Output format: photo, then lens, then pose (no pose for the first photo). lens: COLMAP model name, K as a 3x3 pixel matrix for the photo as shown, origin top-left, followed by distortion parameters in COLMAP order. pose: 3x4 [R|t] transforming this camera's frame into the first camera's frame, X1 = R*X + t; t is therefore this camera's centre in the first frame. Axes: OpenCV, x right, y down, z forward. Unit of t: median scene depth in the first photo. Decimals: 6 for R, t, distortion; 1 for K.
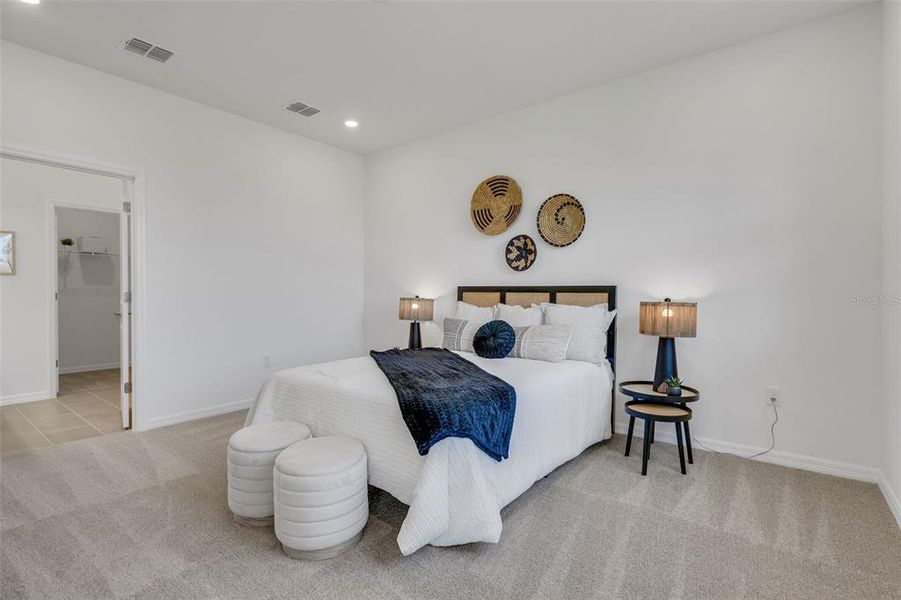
lens RADIAL K [[421.4, 0, 450.5], [0, 421.4, 300.0], [0, 0, 1]] dist [0.002314, 0.000531]
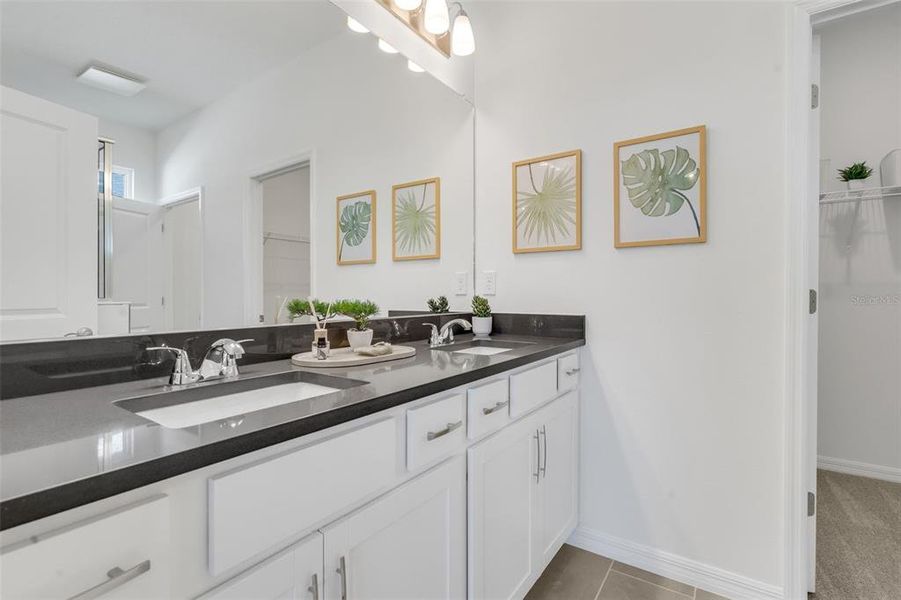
lens RADIAL K [[421.4, 0, 450.5], [0, 421.4, 300.0], [0, 0, 1]] dist [0.002314, 0.000531]
pose [[0.061055, 0.004136, -0.998126, -0.506946], [-0.014643, 0.999888, 0.003247, -0.004513], [0.998027, 0.014417, 0.061109, 0.569329]]
